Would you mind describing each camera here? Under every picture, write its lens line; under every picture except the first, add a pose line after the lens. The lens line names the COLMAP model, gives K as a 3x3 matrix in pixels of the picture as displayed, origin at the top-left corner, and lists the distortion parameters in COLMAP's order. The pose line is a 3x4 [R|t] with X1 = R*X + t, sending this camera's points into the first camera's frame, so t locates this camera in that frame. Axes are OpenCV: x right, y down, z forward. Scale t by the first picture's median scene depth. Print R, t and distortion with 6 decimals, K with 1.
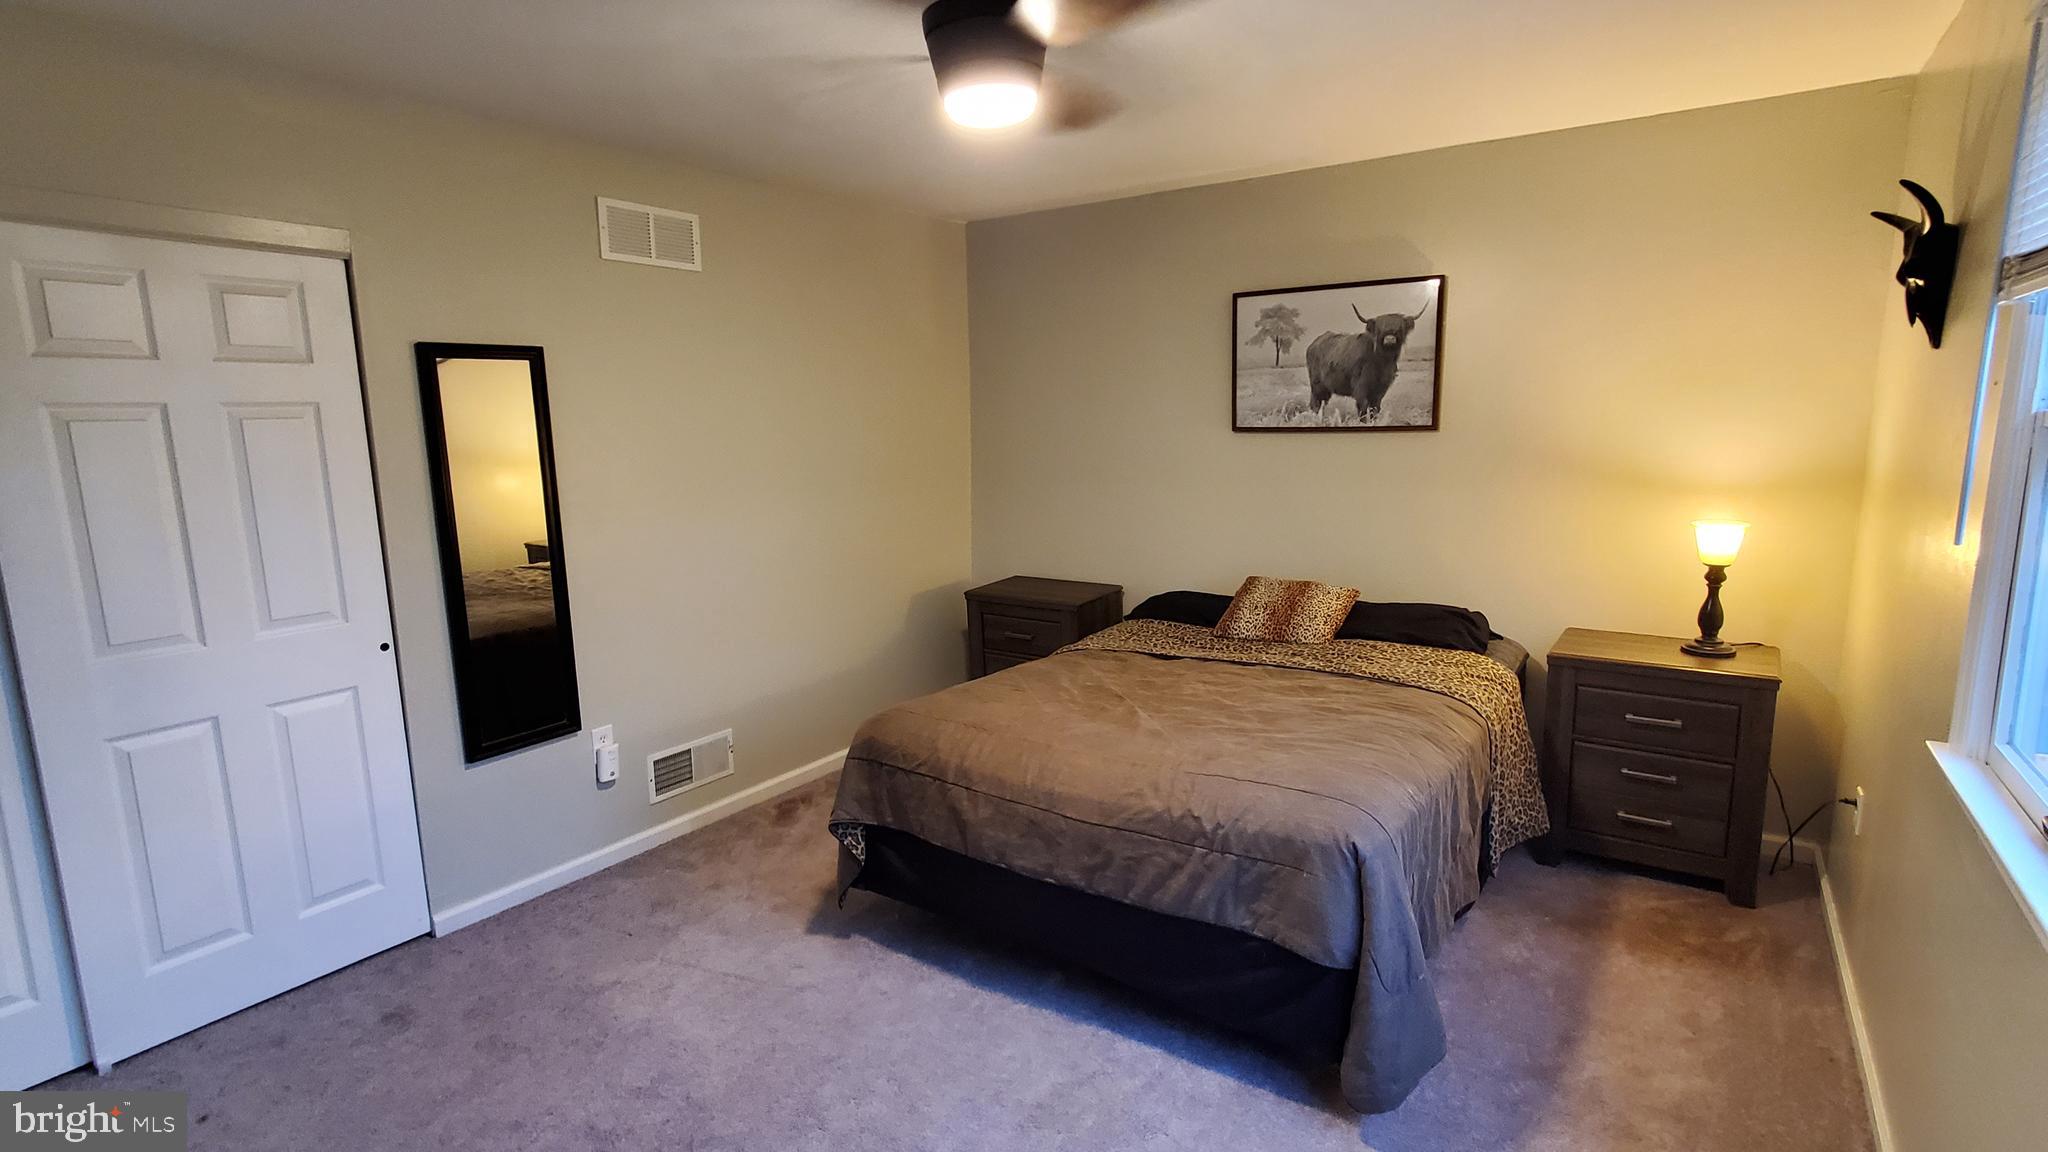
lens RADIAL K [[1002.5, 0, 1023.8], [0, 1002.5, 581.9], [0, 0, 1]] dist [0.000320, 0.000008]
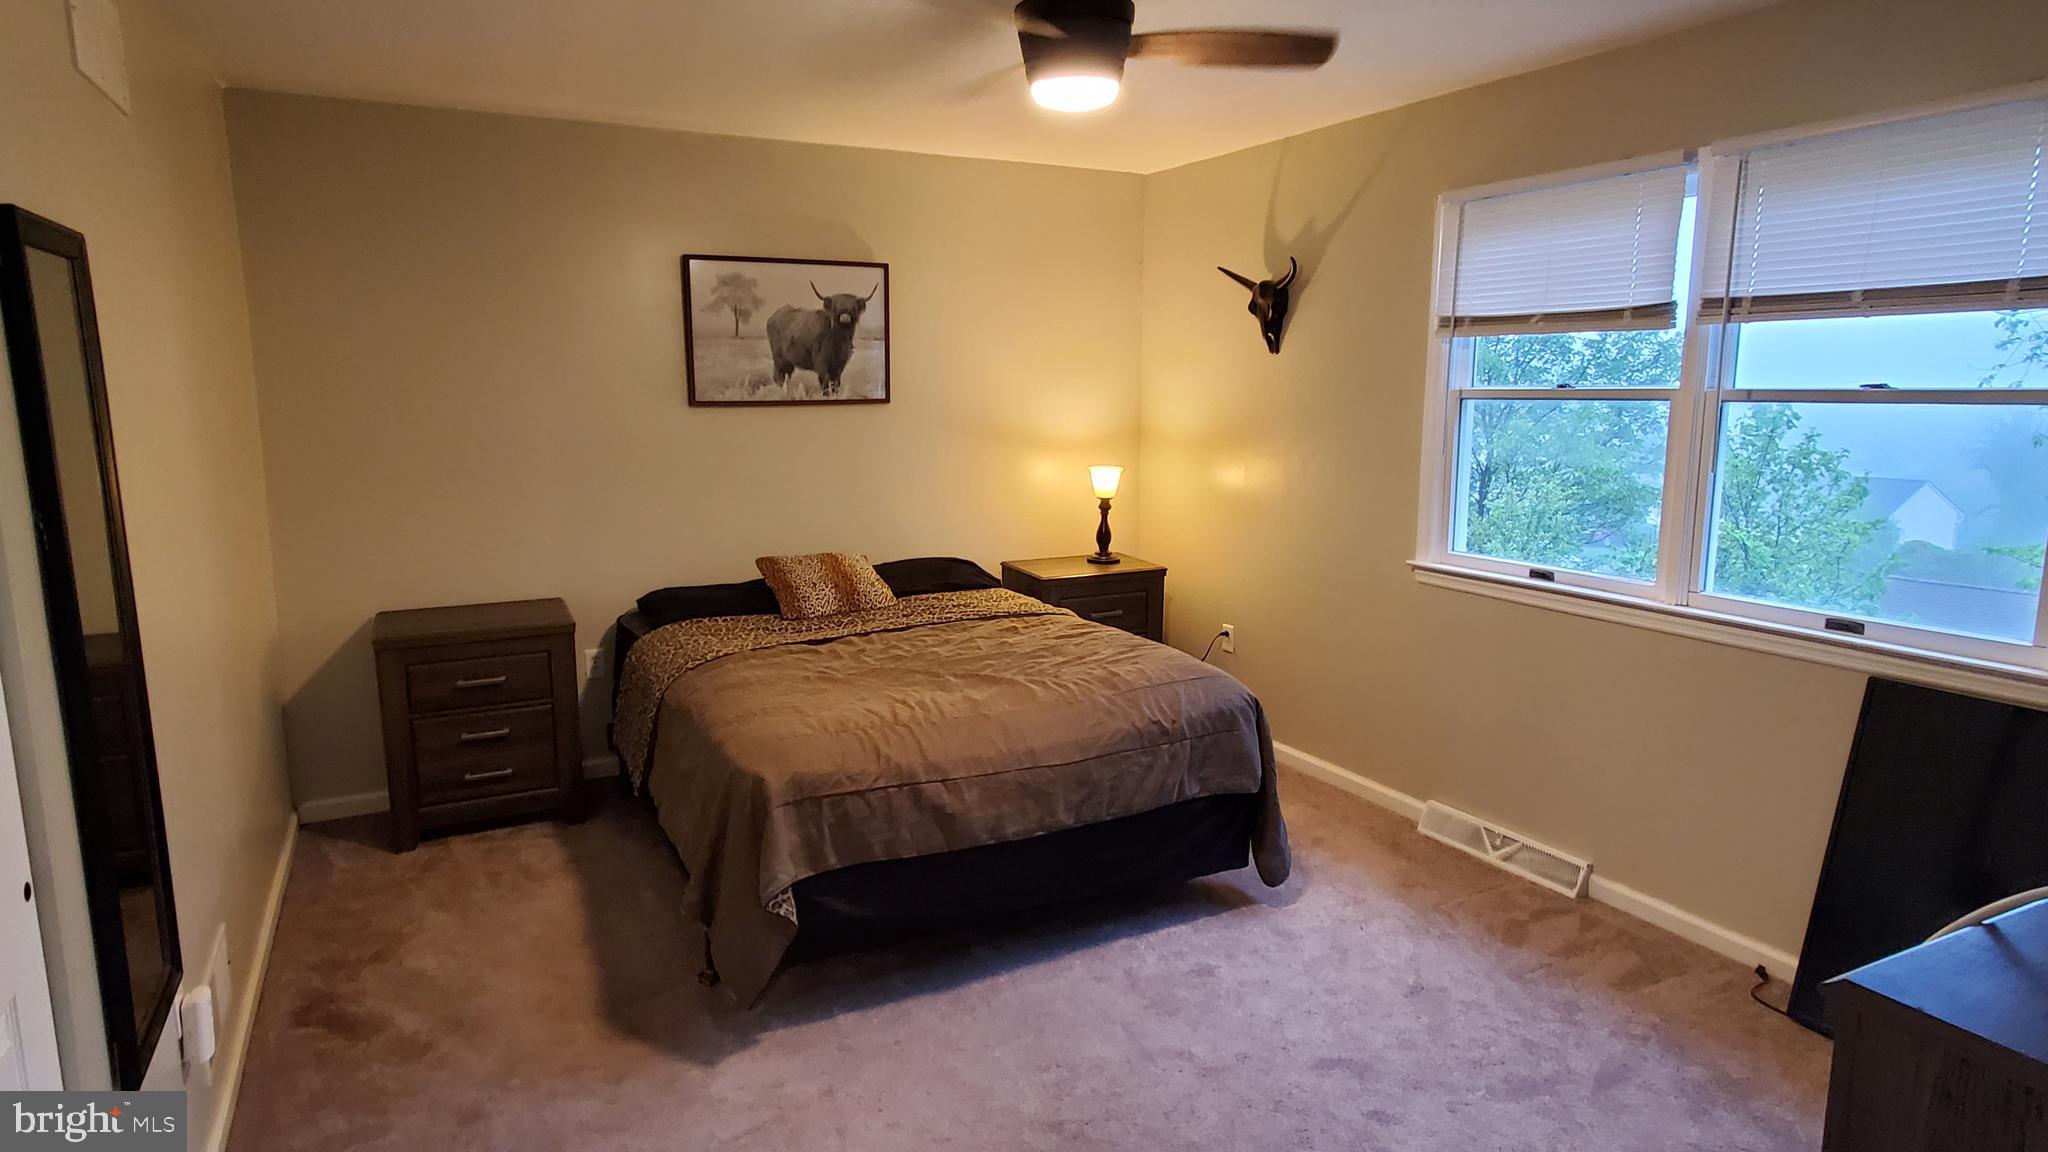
lens RADIAL K [[1157.1, 0, 1011.8], [0, 1157.1, 576.4], [0, 0, 1]] dist [0.002887, 0.003495]
pose [[0.473027, -0.131641, 0.871158, -0.652615], [0.138254, 0.987616, 0.074169, -0.038079], [-0.870133, 0.085357, 0.485369, 0.275663]]
